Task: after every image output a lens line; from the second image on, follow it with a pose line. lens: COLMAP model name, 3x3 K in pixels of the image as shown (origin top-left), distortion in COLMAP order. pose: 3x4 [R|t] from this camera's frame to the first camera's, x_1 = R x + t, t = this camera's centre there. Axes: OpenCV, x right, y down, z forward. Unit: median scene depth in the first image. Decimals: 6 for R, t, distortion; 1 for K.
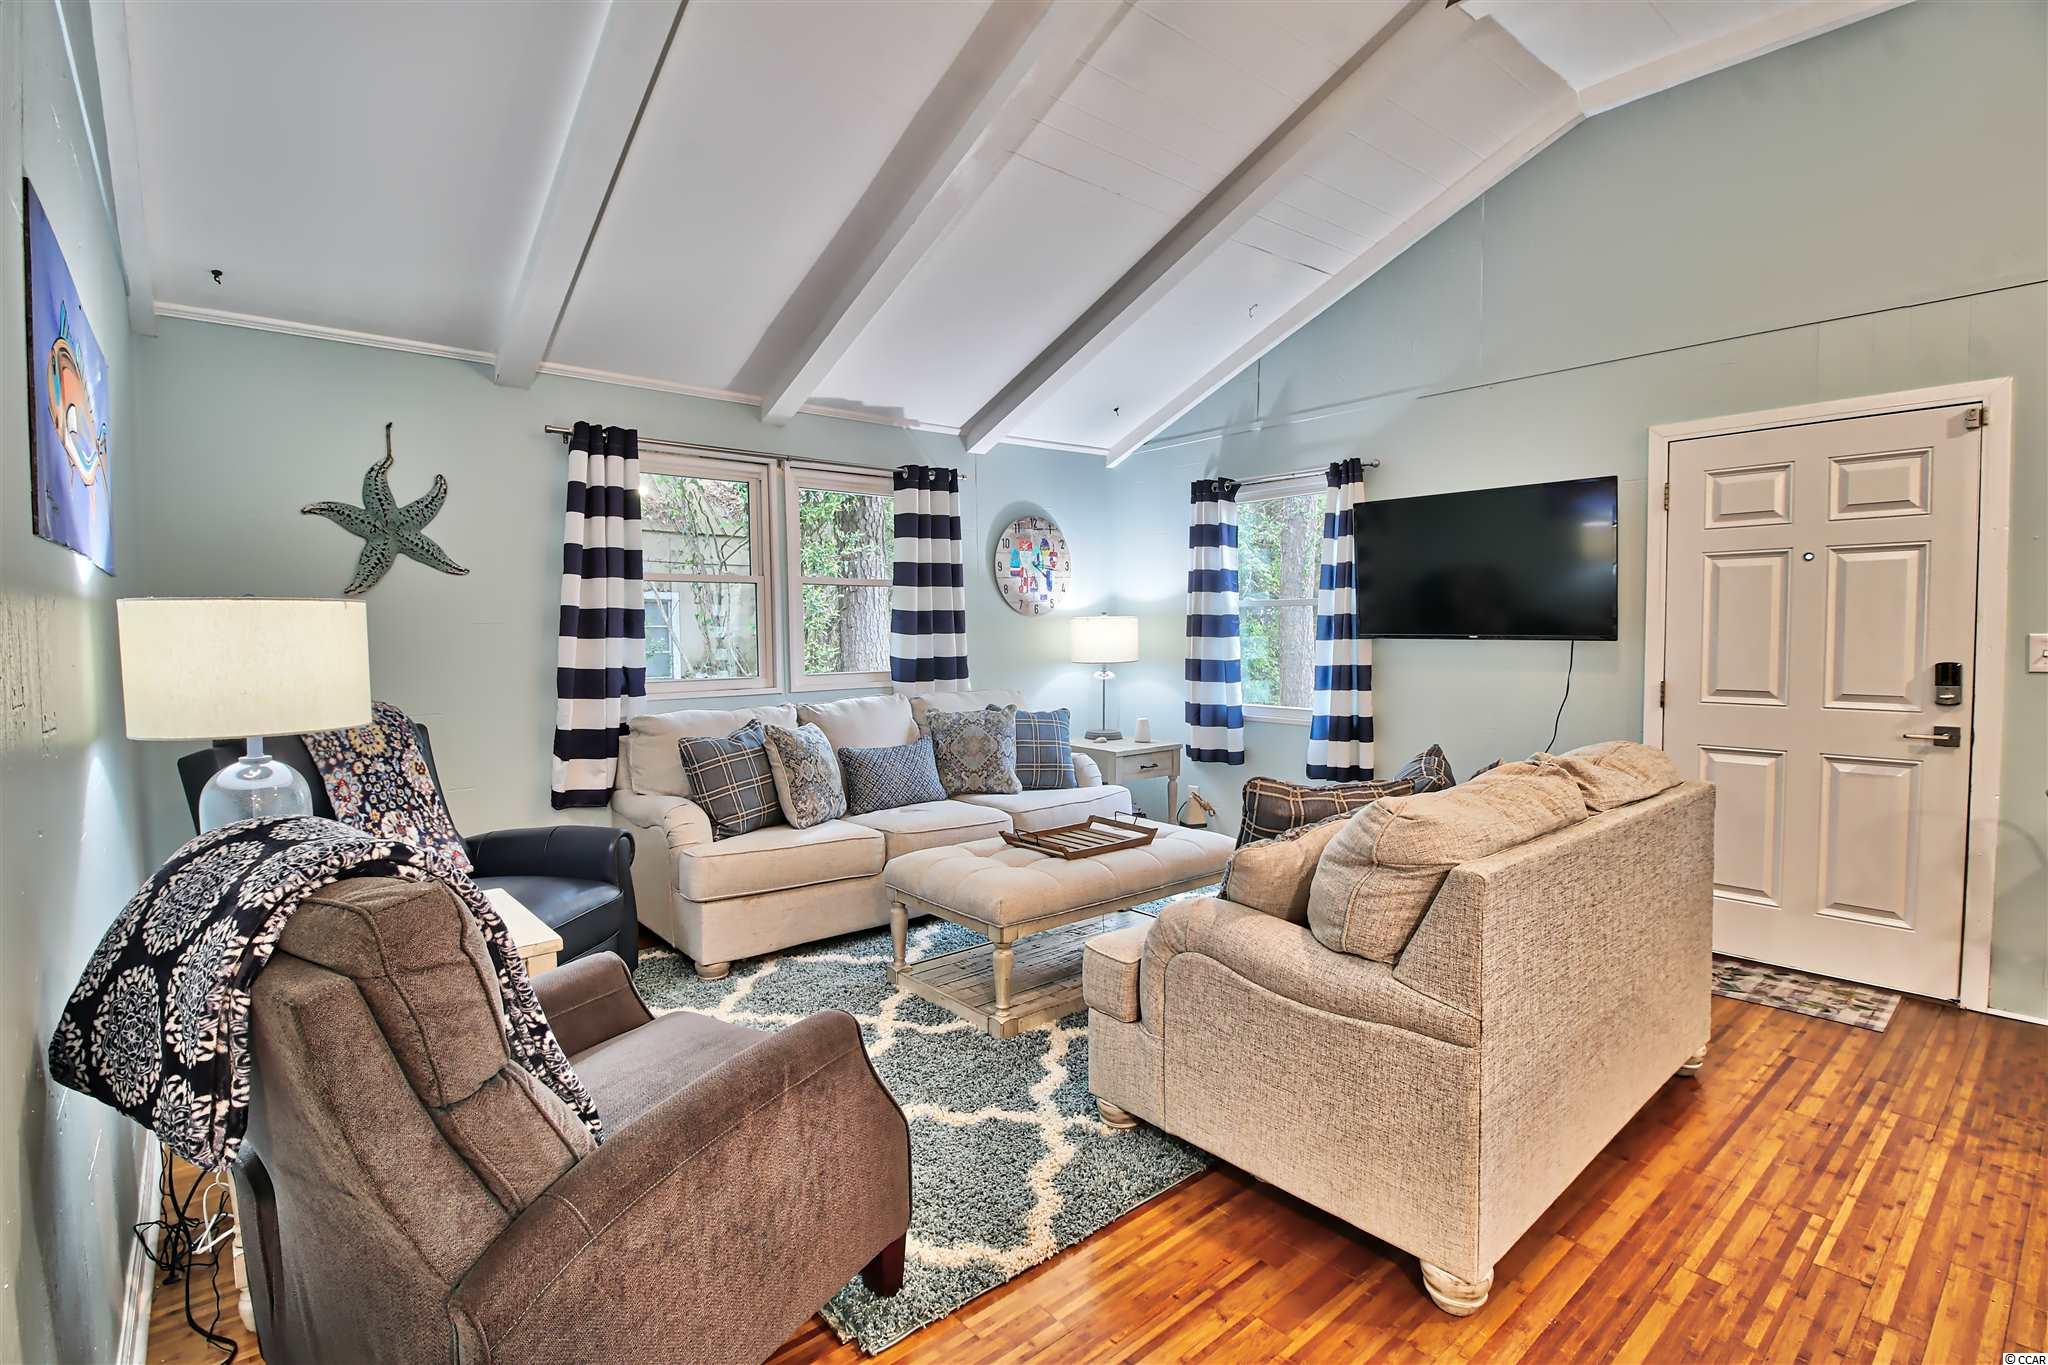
lens RADIAL K [[947.9, 0, 1015.5], [0, 947.9, 676.1], [0, 0, 1]] dist [0.001382, -0.014328]
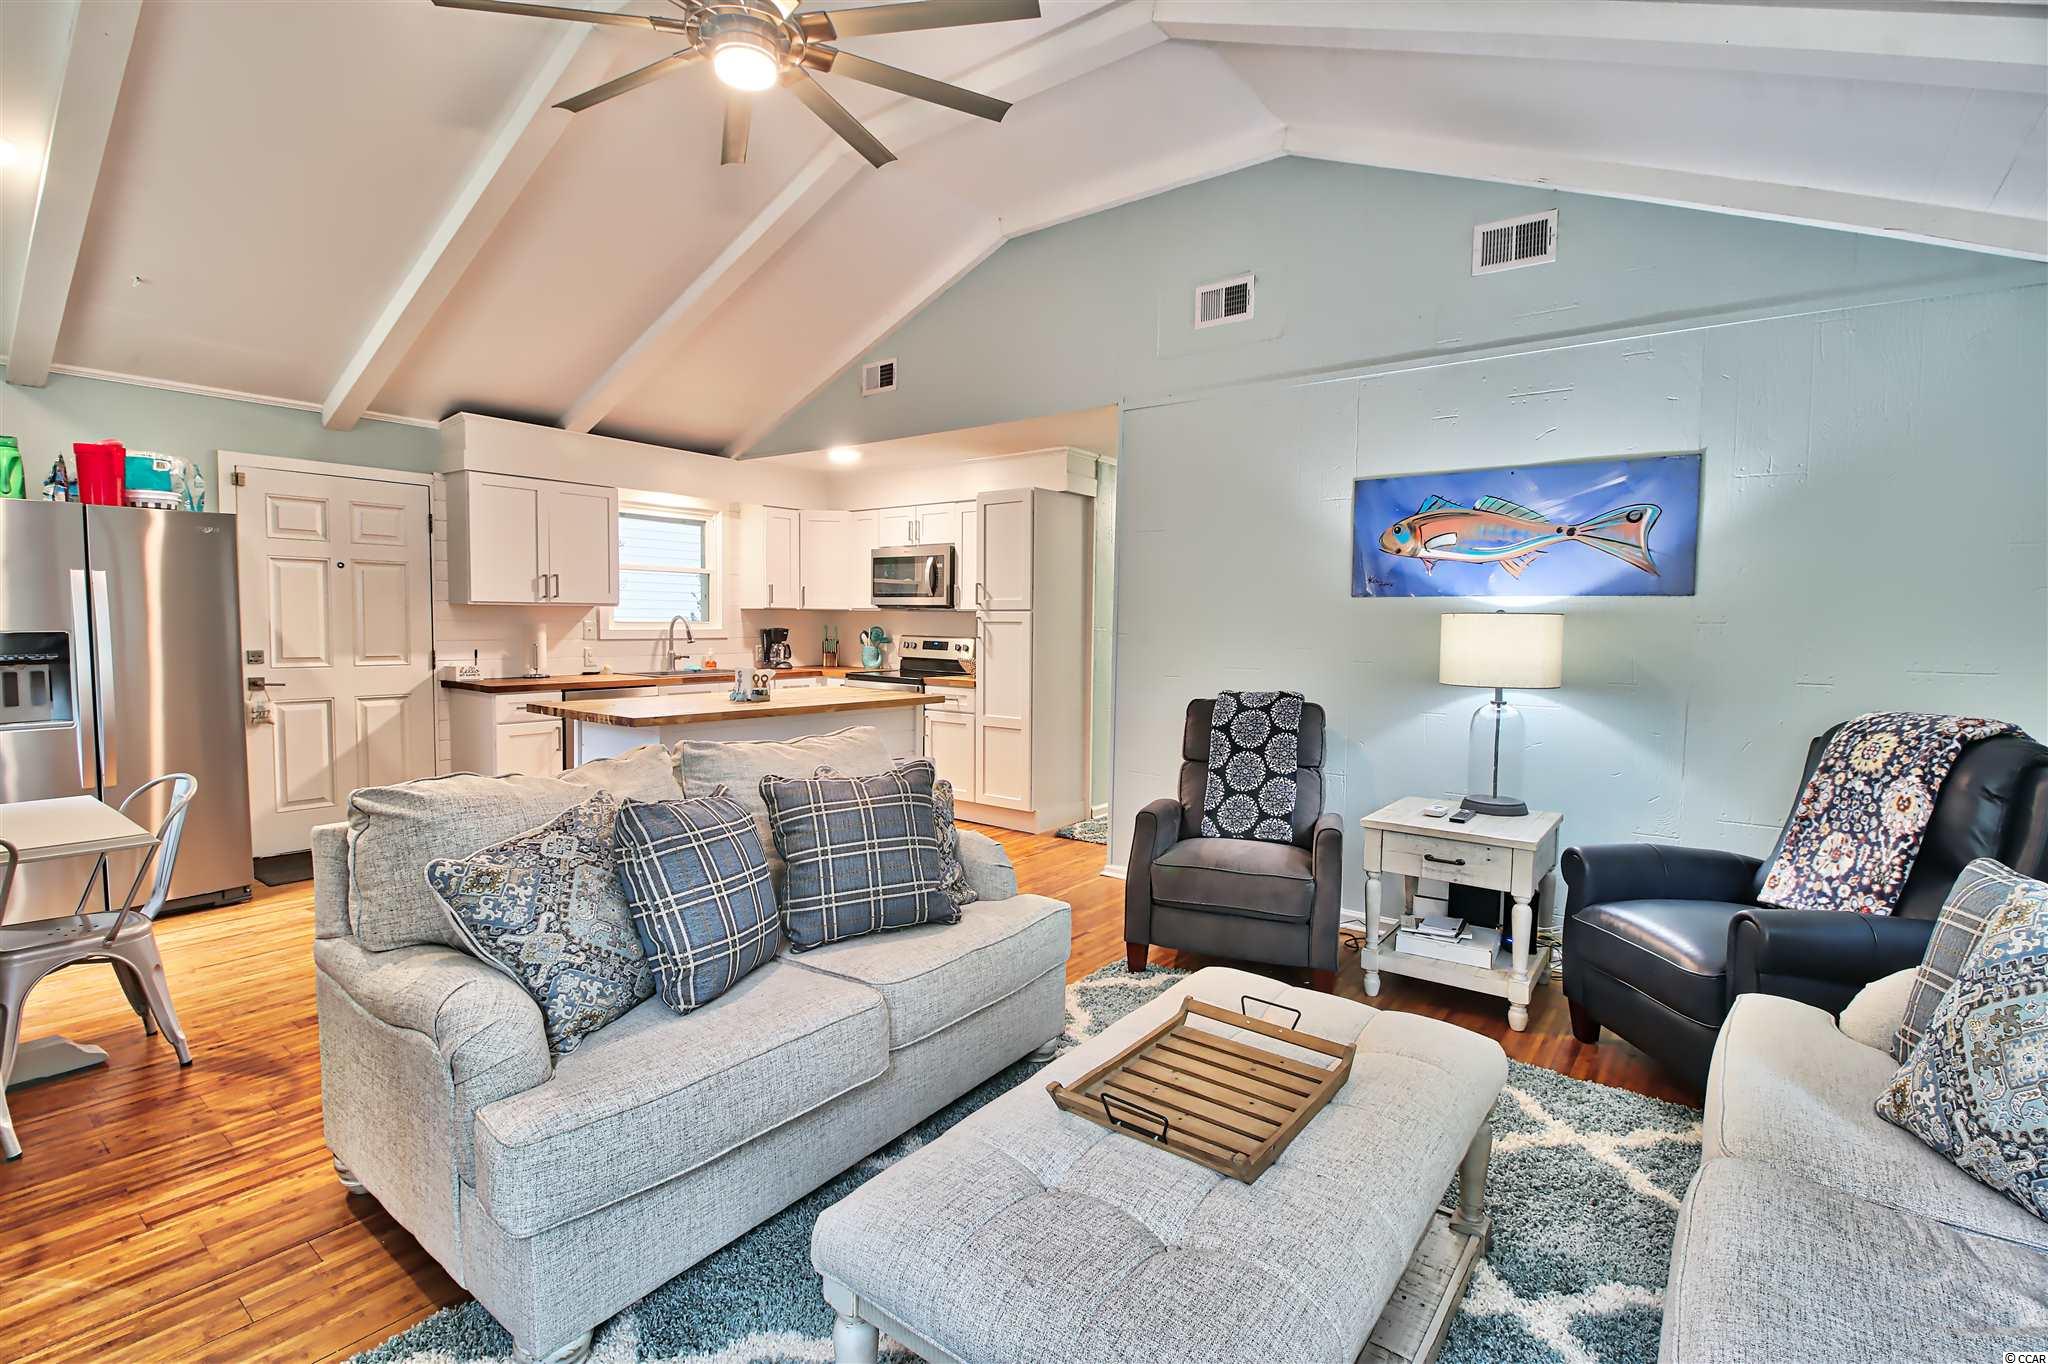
lens RADIAL K [[947.9, 0, 1015.5], [0, 947.9, 675.6], [0, 0, 1]] dist [0.001382, -0.014328]
pose [[-0.977593, 0.007738, -0.210361, 0.244817], [-0.014853, 0.994298, 0.105601, -0.072854], [0.209979, 0.106359, -0.971904, 1.344295]]
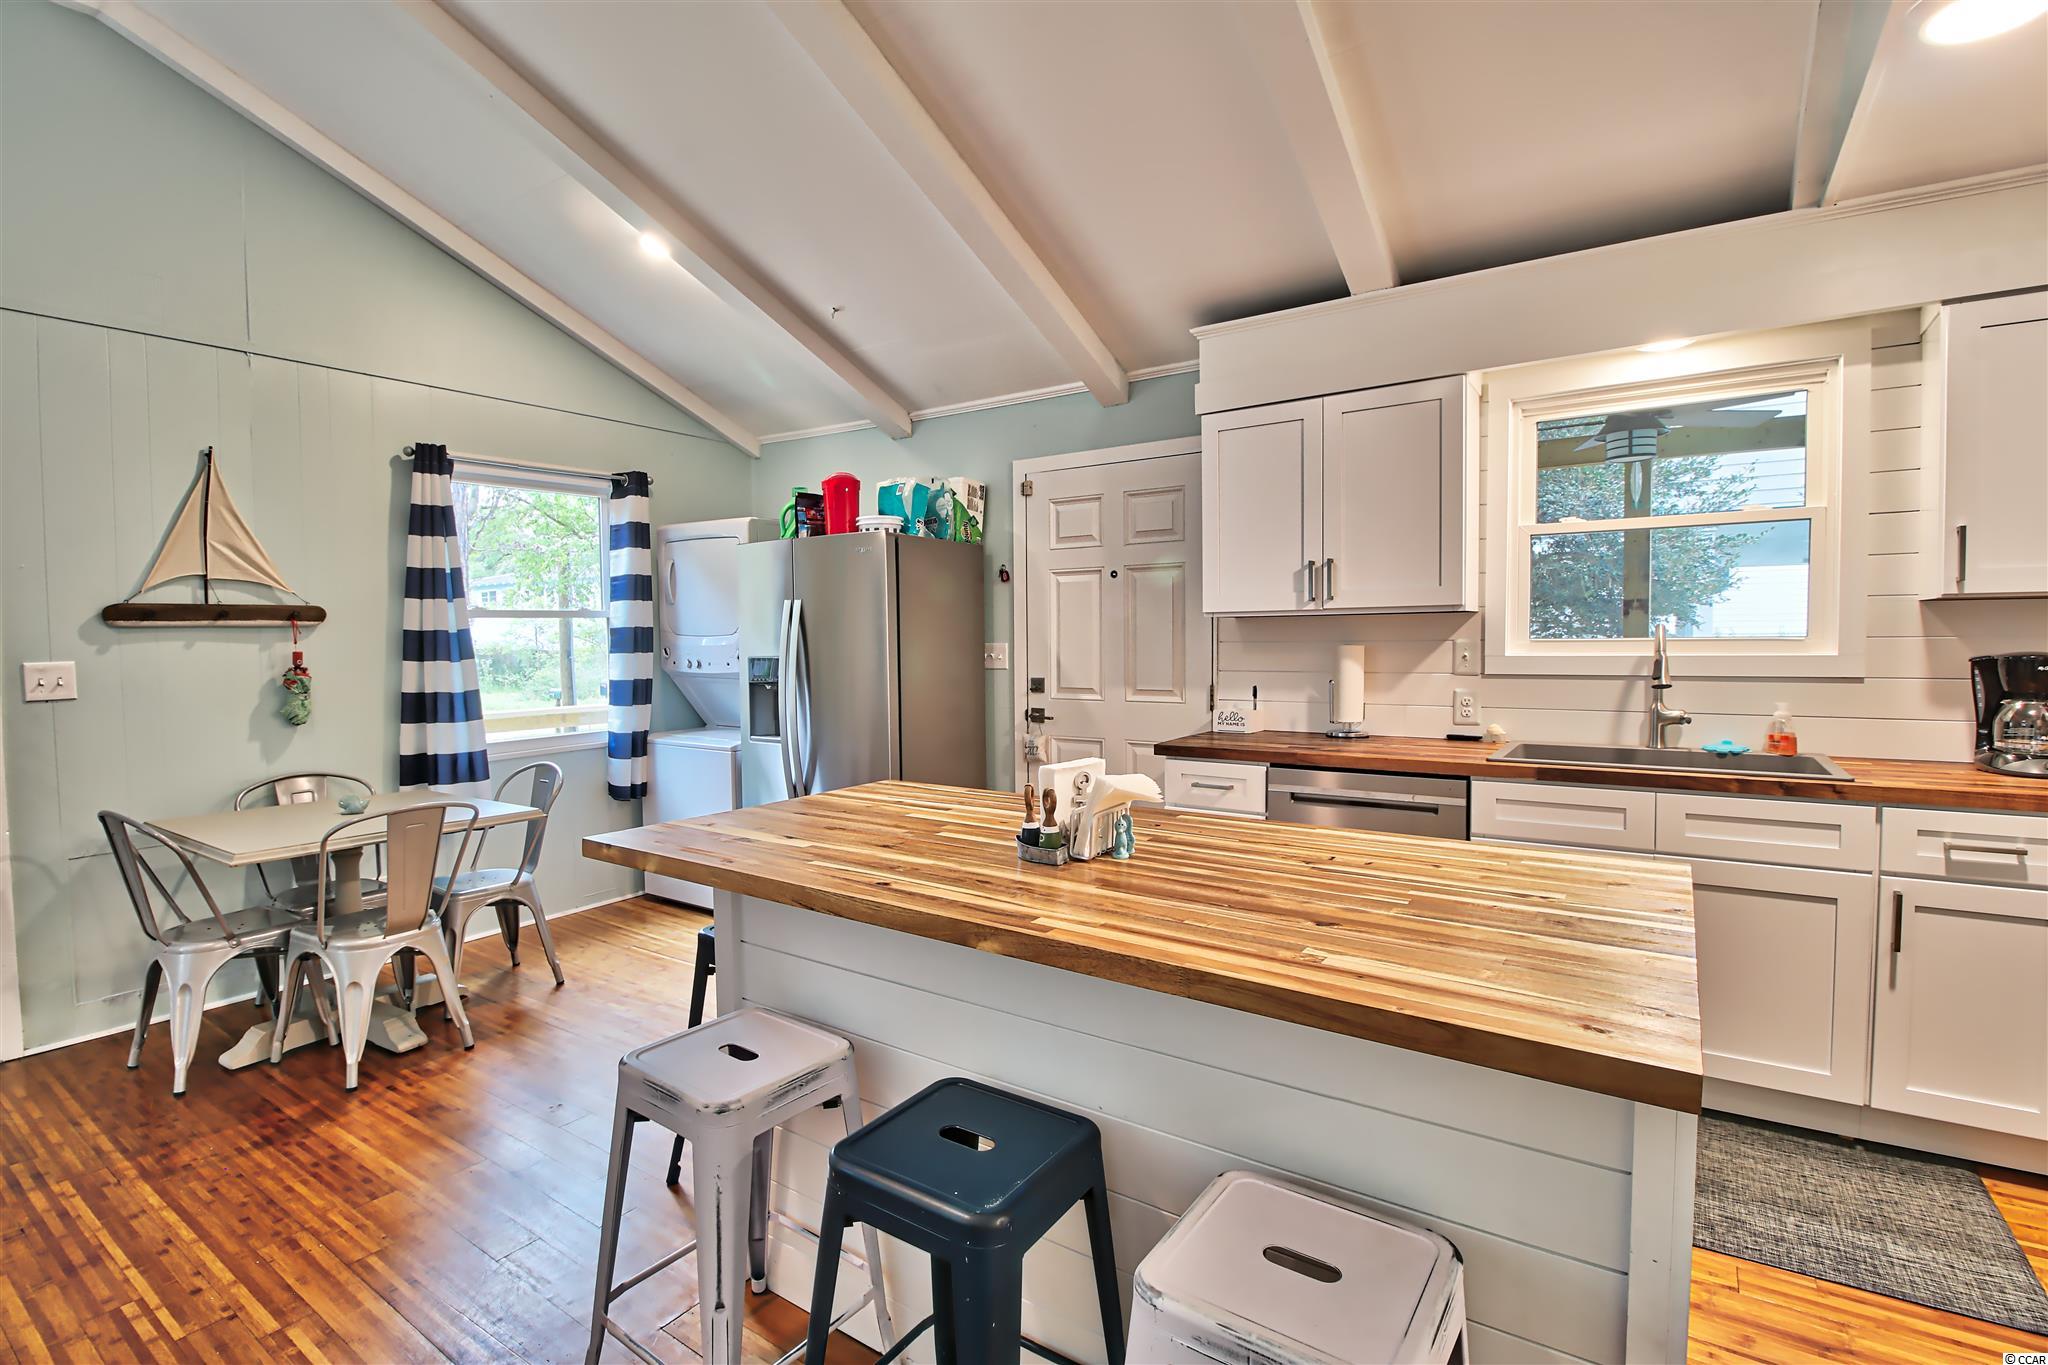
lens RADIAL K [[947.9, 0, 1015.5], [0, 947.9, 676.1], [0, 0, 1]] dist [0.001382, -0.014328]
pose [[-0.264590, -0.029358, 0.963914, -0.119263], [0.058366, 0.997217, 0.046393, -0.012816], [-0.962593, 0.068535, -0.262140, 0.195266]]
